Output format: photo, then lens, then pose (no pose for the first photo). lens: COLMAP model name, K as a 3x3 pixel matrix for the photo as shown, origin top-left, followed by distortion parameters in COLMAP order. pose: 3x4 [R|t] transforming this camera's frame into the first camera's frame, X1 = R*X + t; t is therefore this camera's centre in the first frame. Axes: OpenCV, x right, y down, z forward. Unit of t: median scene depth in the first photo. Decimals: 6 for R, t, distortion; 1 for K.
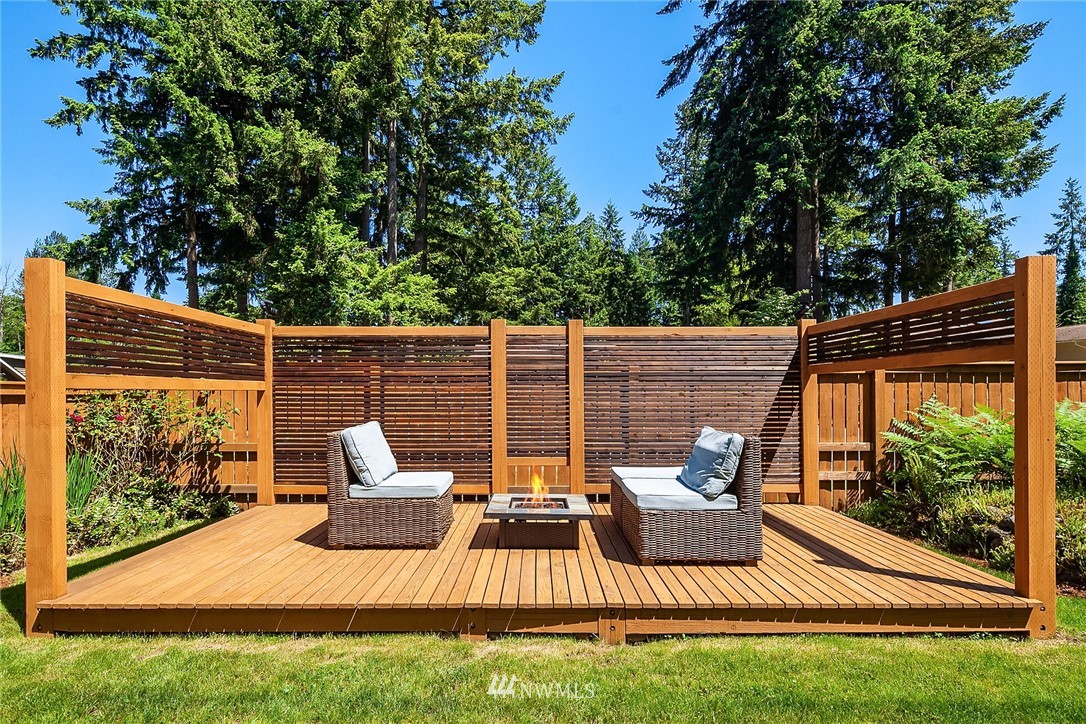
lens RADIAL K [[553.6, 0, 543.2], [0, 553.6, 391.3], [0, 0, 1]] dist [0.001475, 0.000032]
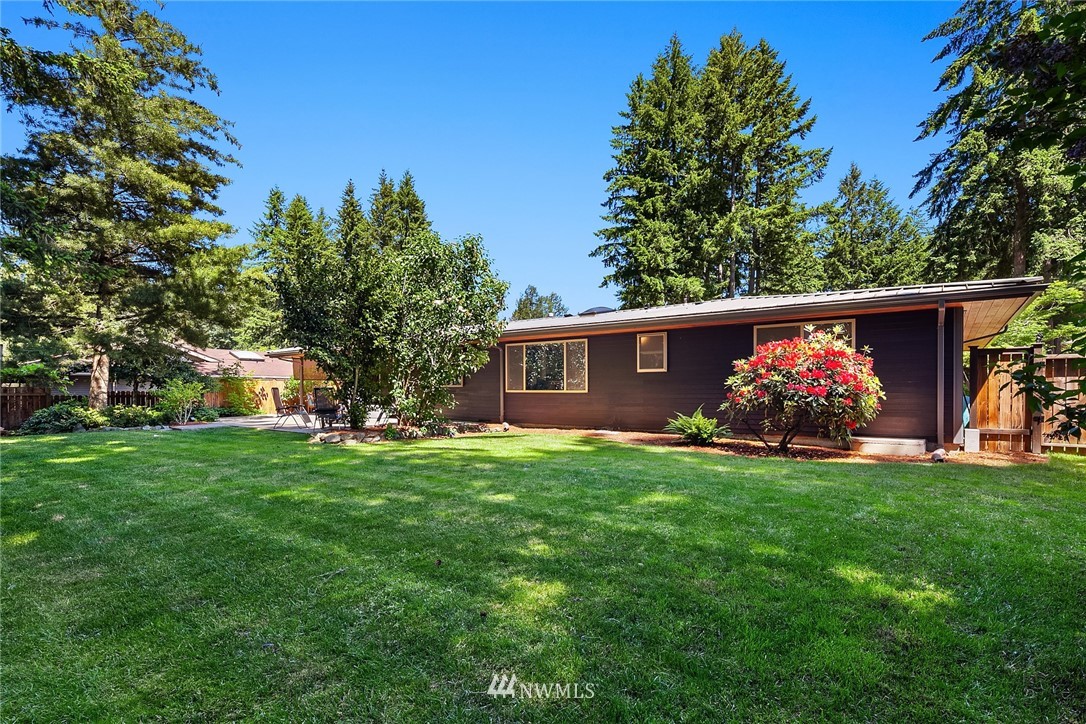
lens RADIAL K [[523.2, 0, 543.0], [0, 523.2, 383.5], [0, 0, 1]] dist [-0.000091, -0.000211]
pose [[0.782644, -0.001718, -0.622468, 0.415234], [0.002436, 0.999997, 0.000303, -0.021316], [0.622465, -0.001754, 0.782645, -1.028760]]
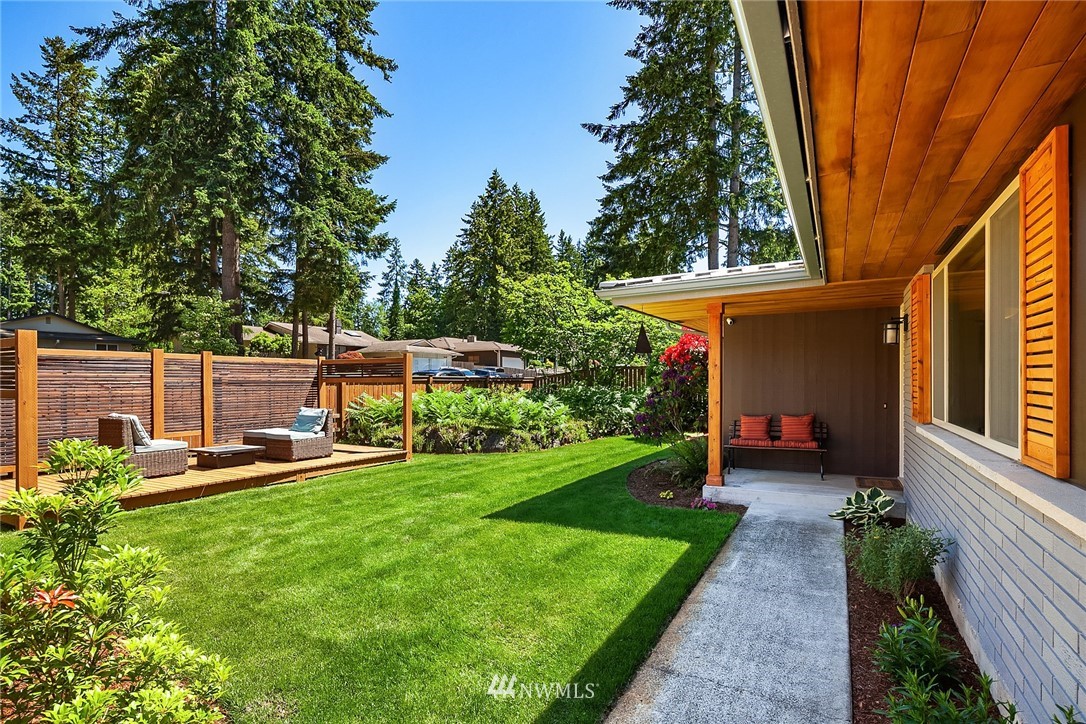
lens RADIAL K [[523.2, 0, 543.0], [0, 523.2, 383.5], [0, 0, 1]] dist [-0.000091, -0.000211]
pose [[0.506714, -0.001095, 0.862114, -0.179934], [-0.005995, 0.999971, 0.004794, -0.008772], [-0.862093, -0.007597, 0.506693, -0.165525]]
